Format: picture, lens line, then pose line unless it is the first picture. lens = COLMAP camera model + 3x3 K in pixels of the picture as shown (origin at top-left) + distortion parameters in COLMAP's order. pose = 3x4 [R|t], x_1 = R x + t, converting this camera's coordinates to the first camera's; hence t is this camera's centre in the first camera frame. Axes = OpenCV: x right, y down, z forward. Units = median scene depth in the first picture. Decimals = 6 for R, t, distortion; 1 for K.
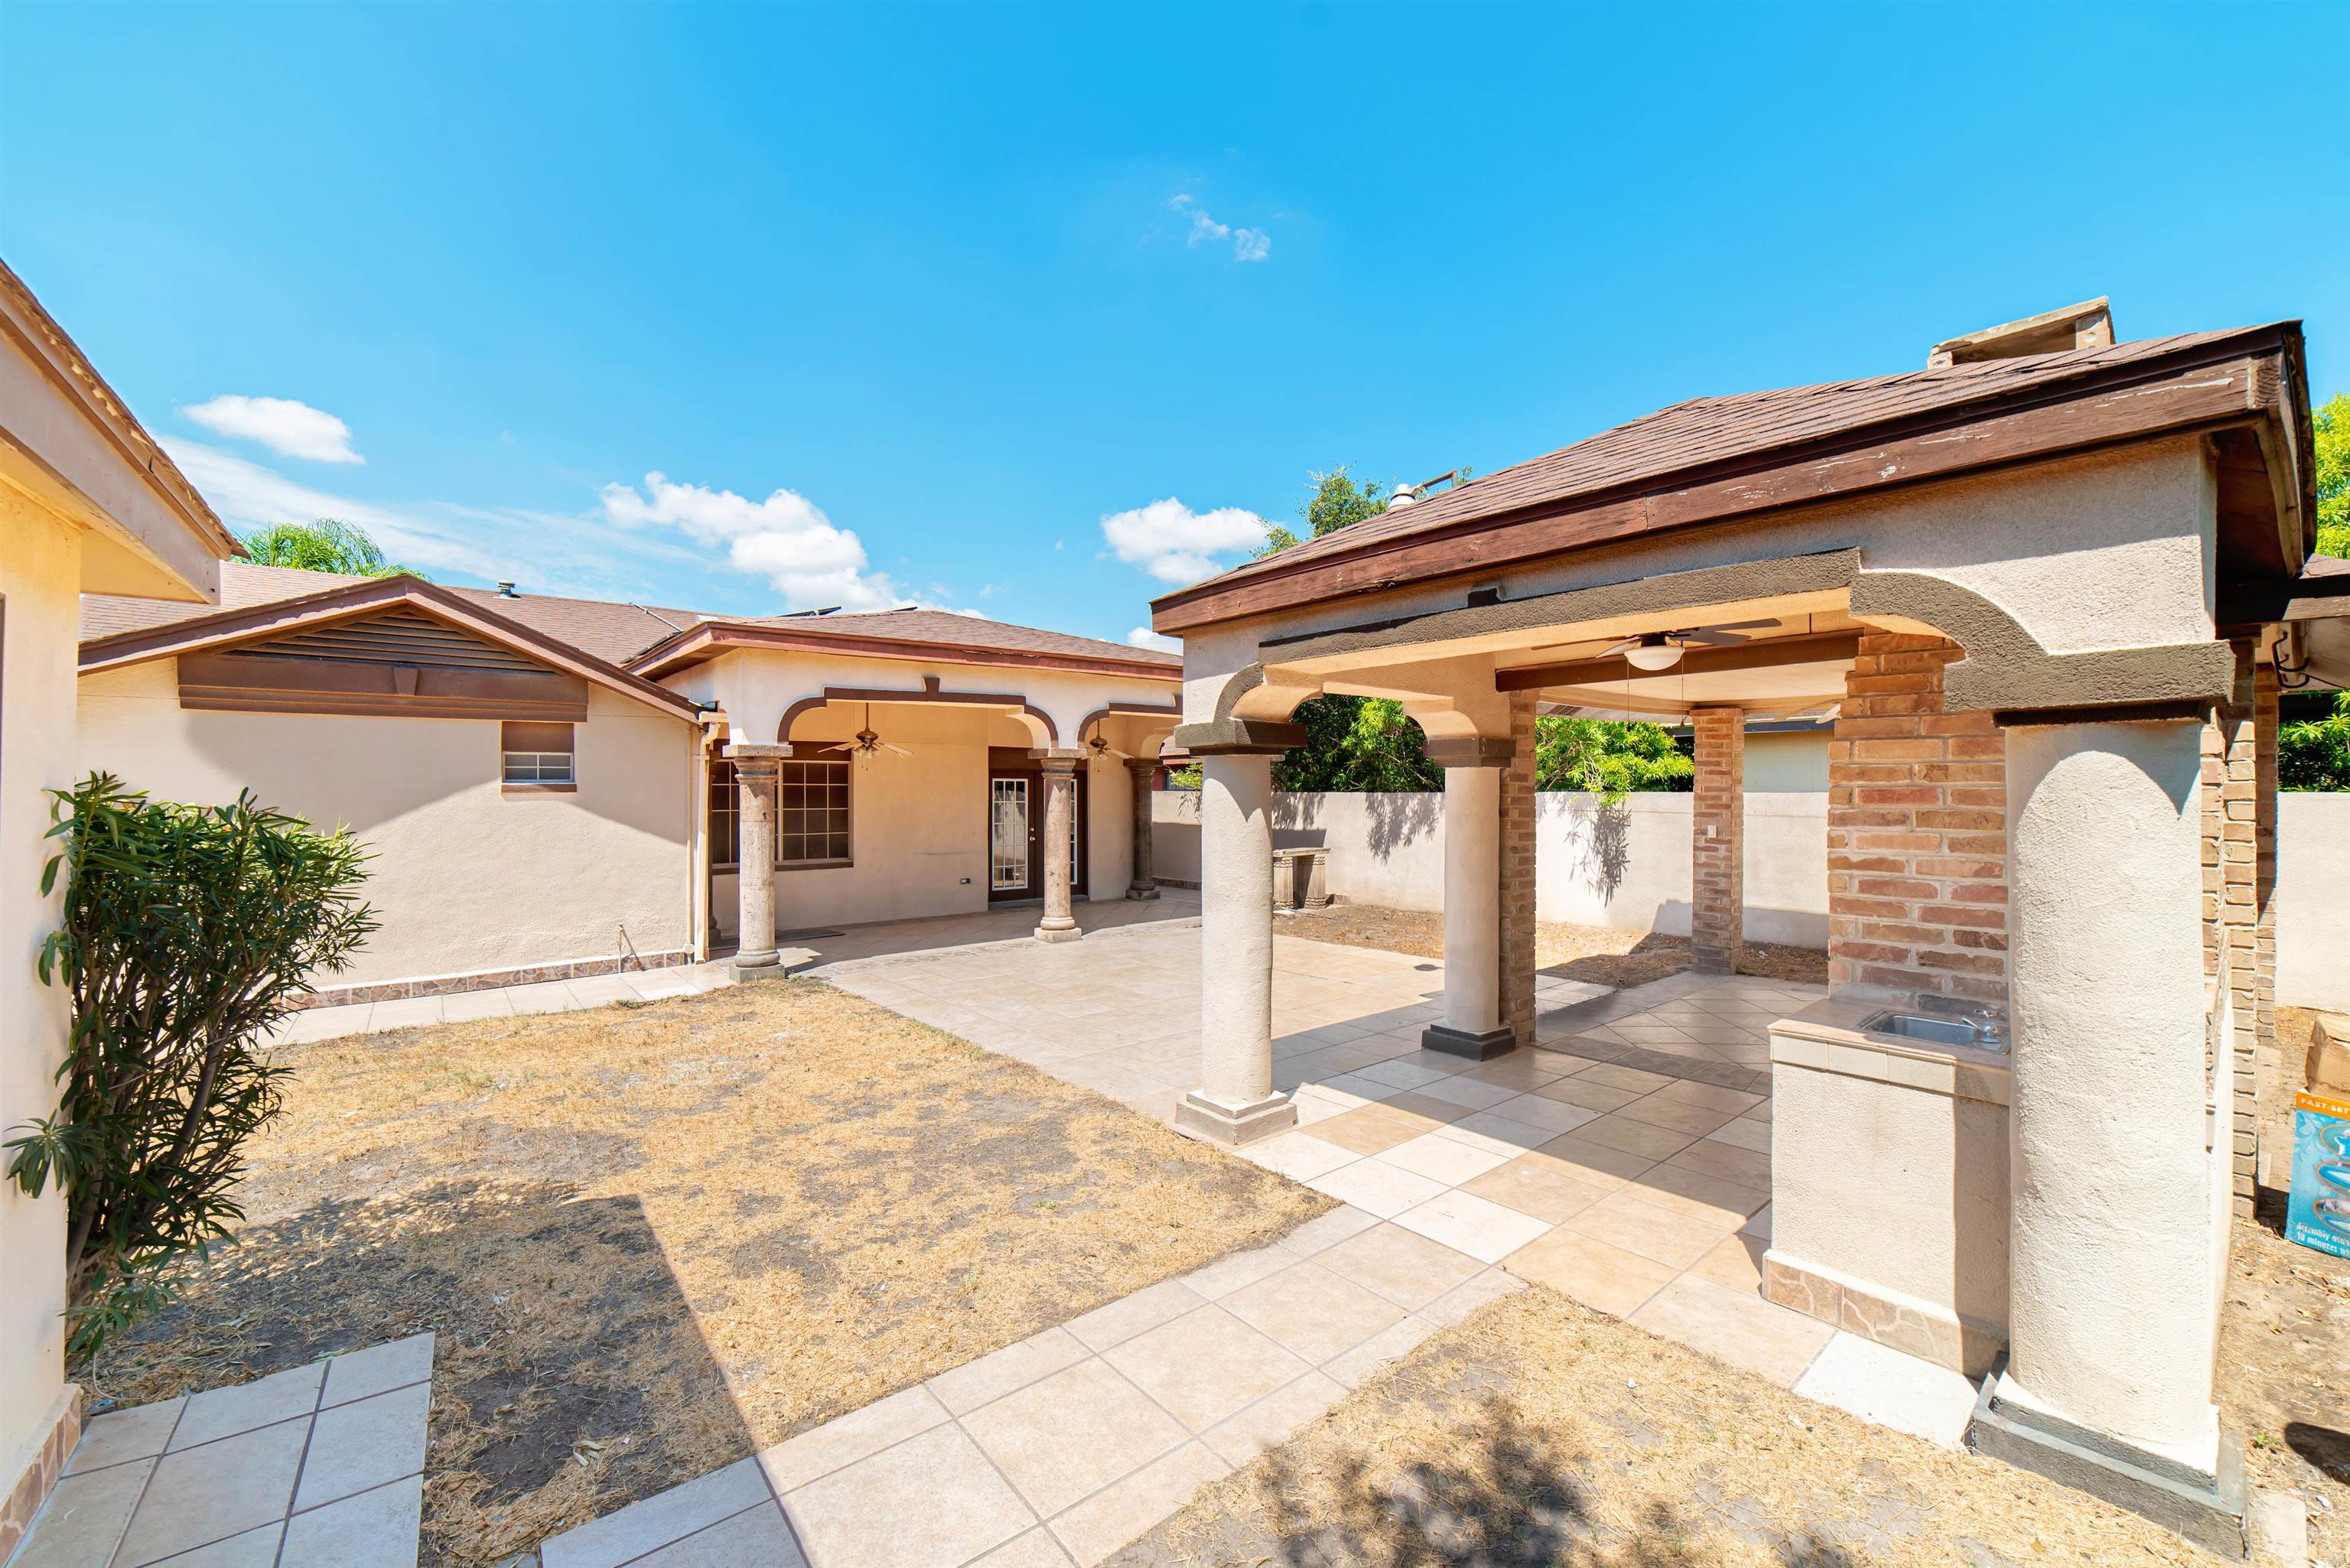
lens RADIAL K [[911.9, 0, 1180.5], [0, 911.9, 788.8], [0, 0, 1]] dist [-0.019157, 0.008199]
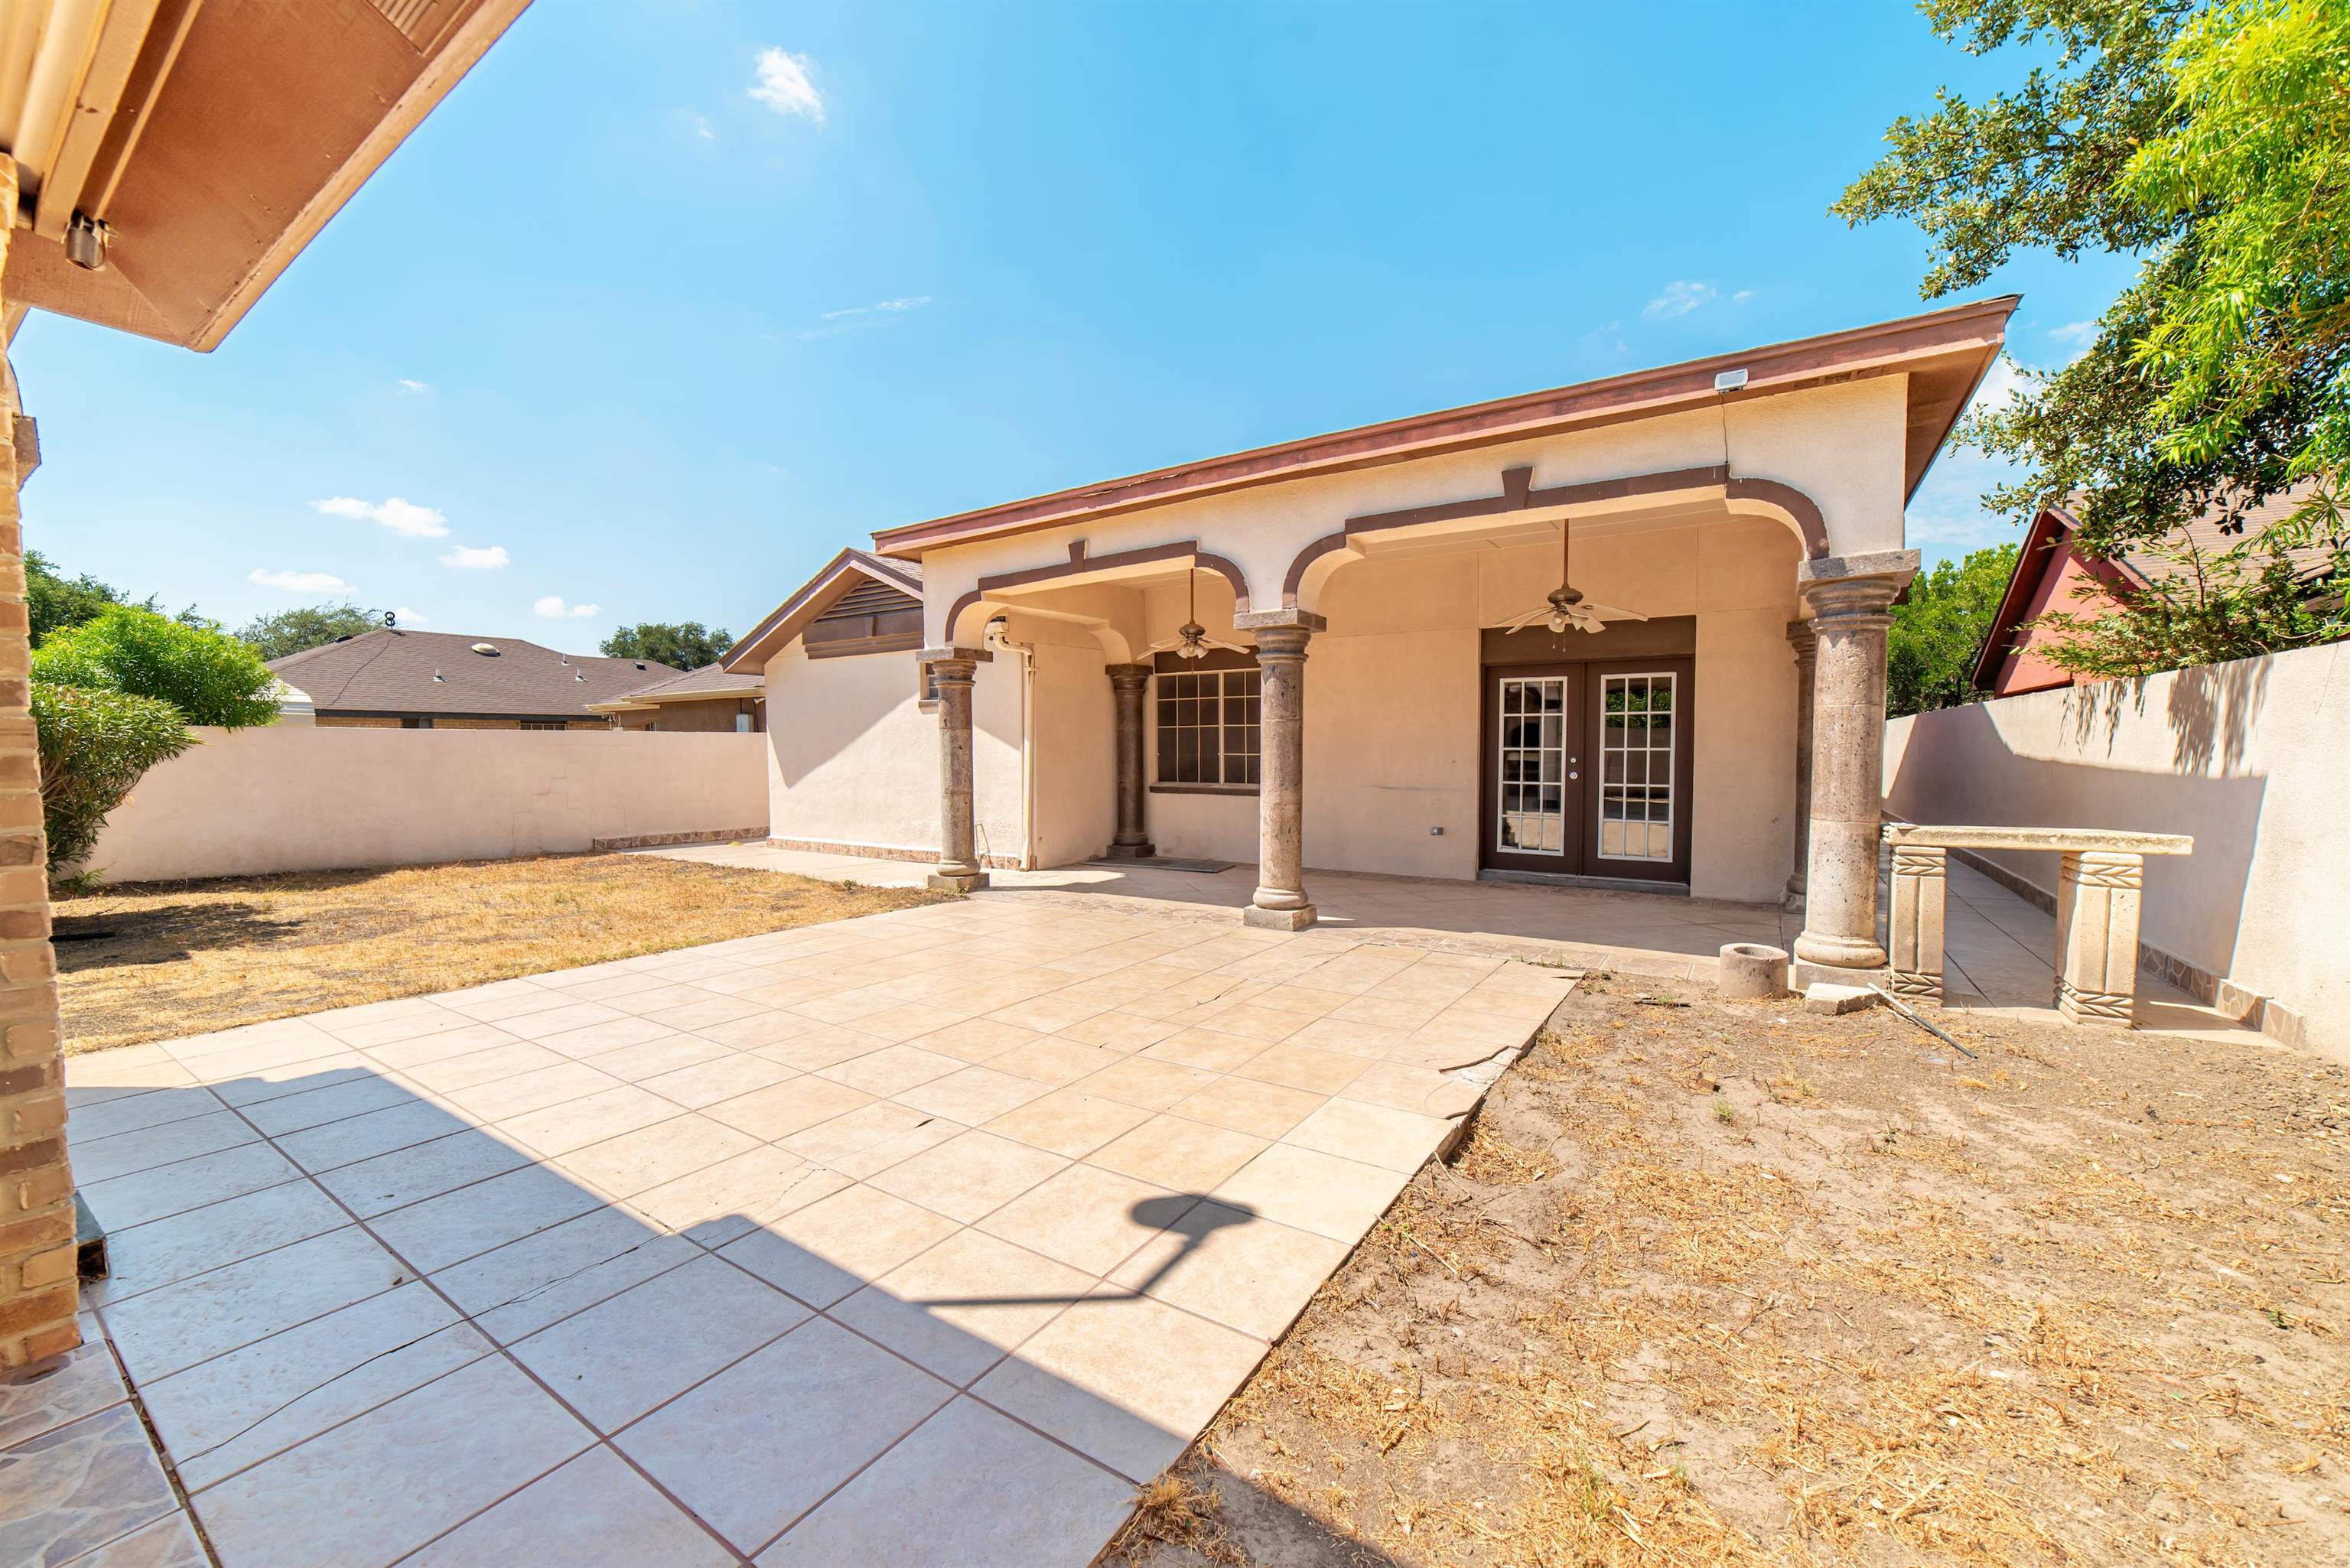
lens RADIAL K [[911.9, 0, 1180.5], [0, 911.9, 788.8], [0, 0, 1]] dist [-0.019157, 0.008199]
pose [[0.291895, 0.048575, -0.955216, 0.440540], [0.005128, 0.998616, 0.052349, 0.040811], [0.956437, -0.020179, 0.291242, 0.759629]]
